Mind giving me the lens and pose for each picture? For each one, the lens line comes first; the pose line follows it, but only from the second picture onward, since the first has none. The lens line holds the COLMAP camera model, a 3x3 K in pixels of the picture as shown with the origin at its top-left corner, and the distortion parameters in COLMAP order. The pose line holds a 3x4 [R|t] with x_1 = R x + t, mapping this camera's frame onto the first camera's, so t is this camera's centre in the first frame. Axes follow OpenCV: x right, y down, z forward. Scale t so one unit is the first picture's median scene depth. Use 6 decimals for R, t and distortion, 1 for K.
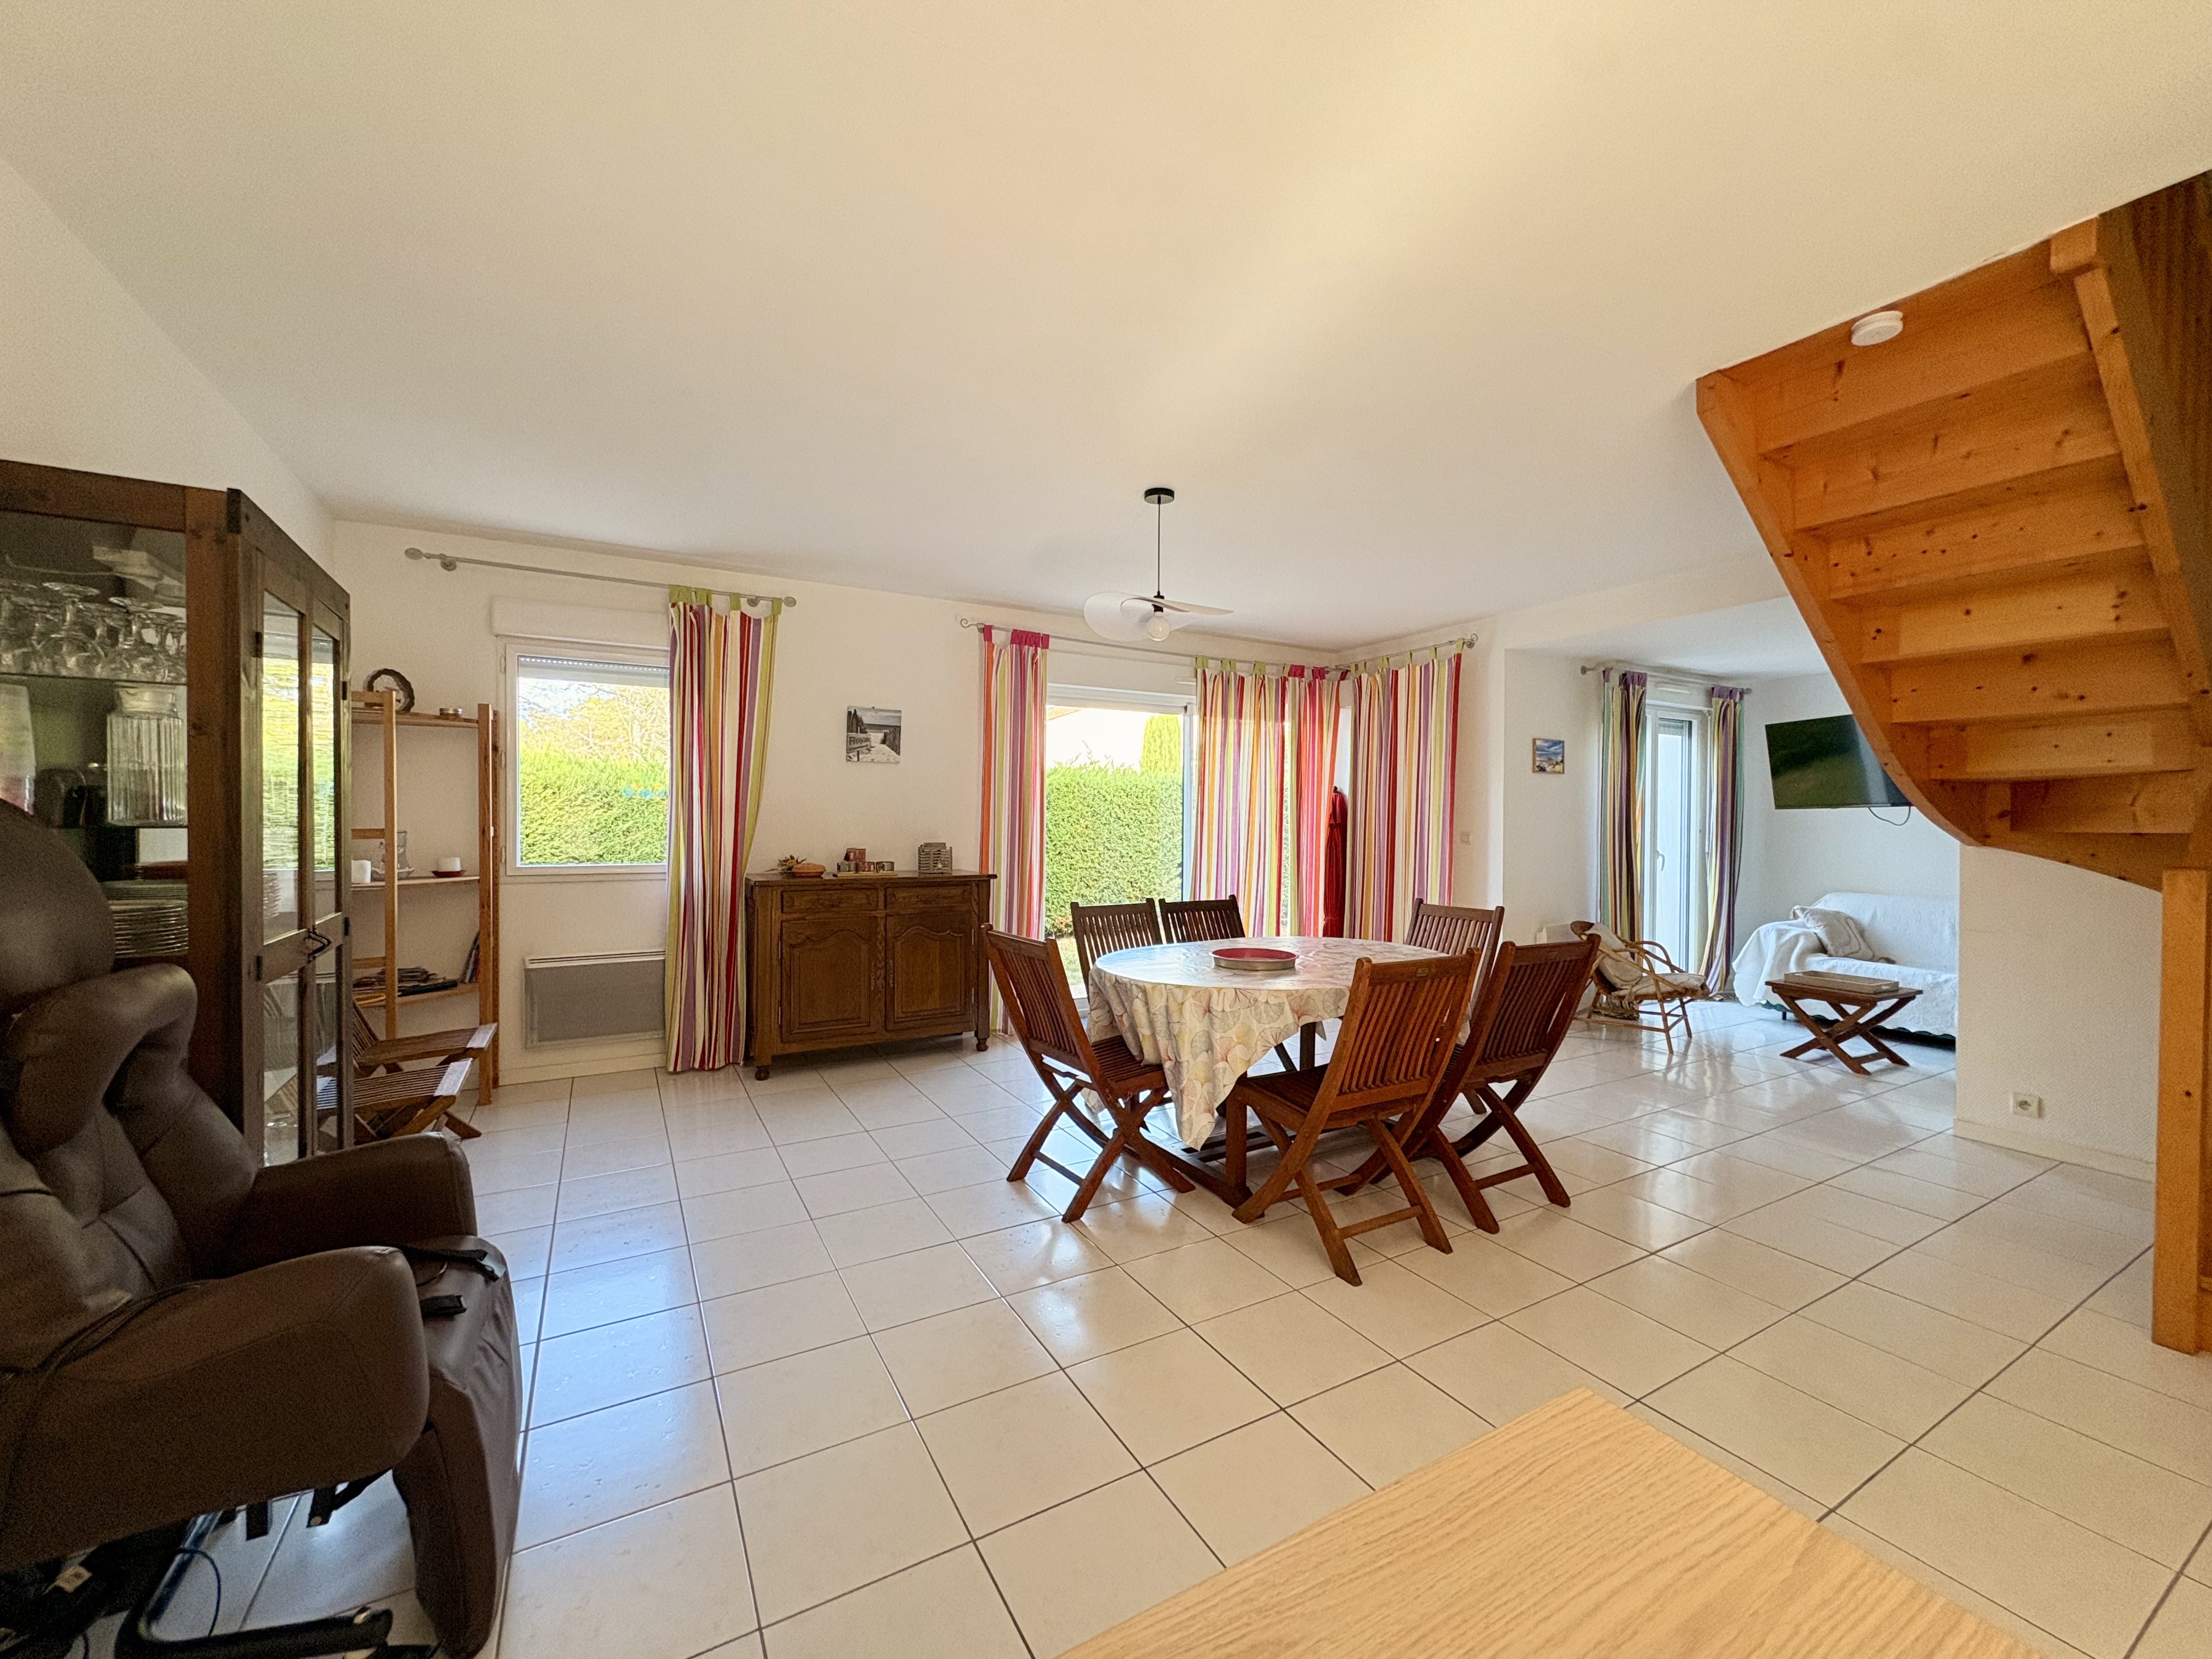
lens RADIAL K [[884.1, 0, 1102.2], [0, 884.1, 830.8], [0, 0, 1]] dist [0.002391, 0.000815]
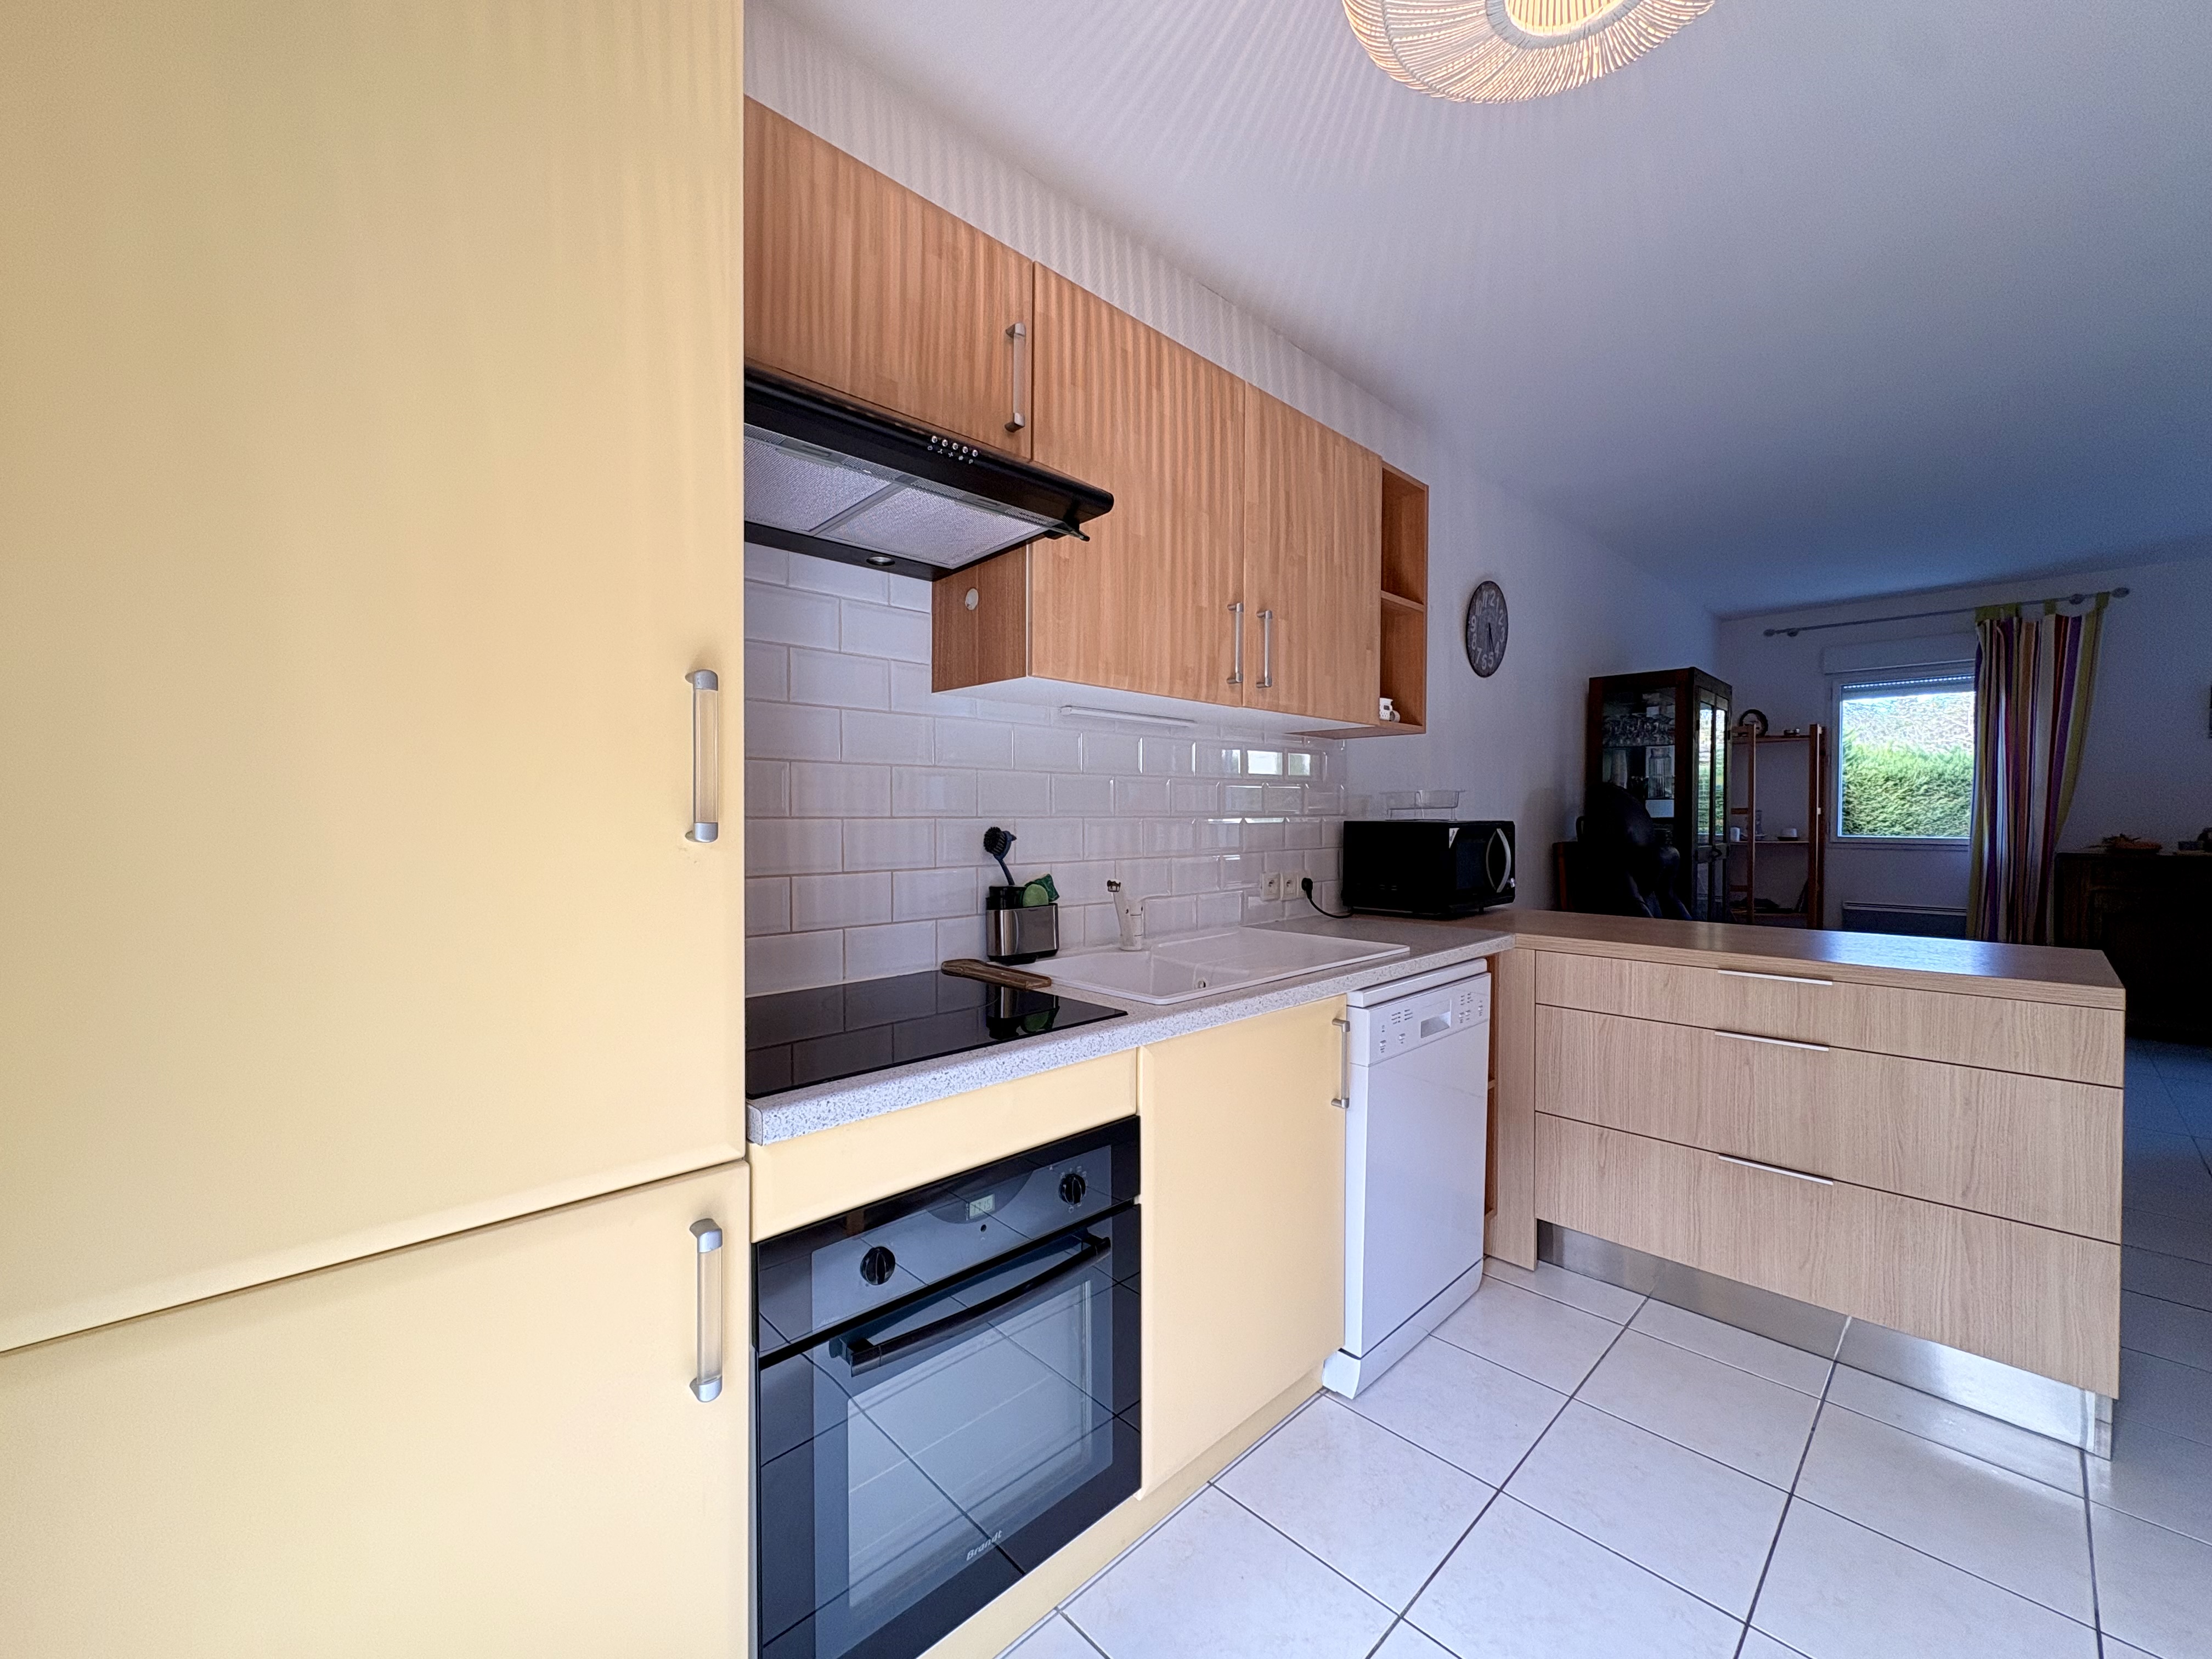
lens RADIAL K [[884.1, 0, 1107.8], [0, 884.1, 827.0], [0, 0, 1]] dist [0.002391, 0.000815]
pose [[0.257245, 0.008064, -0.966312, 0.360252], [-0.011085, 0.999924, 0.005393, 0.028063], [0.966283, 0.009324, 0.257315, -0.435864]]
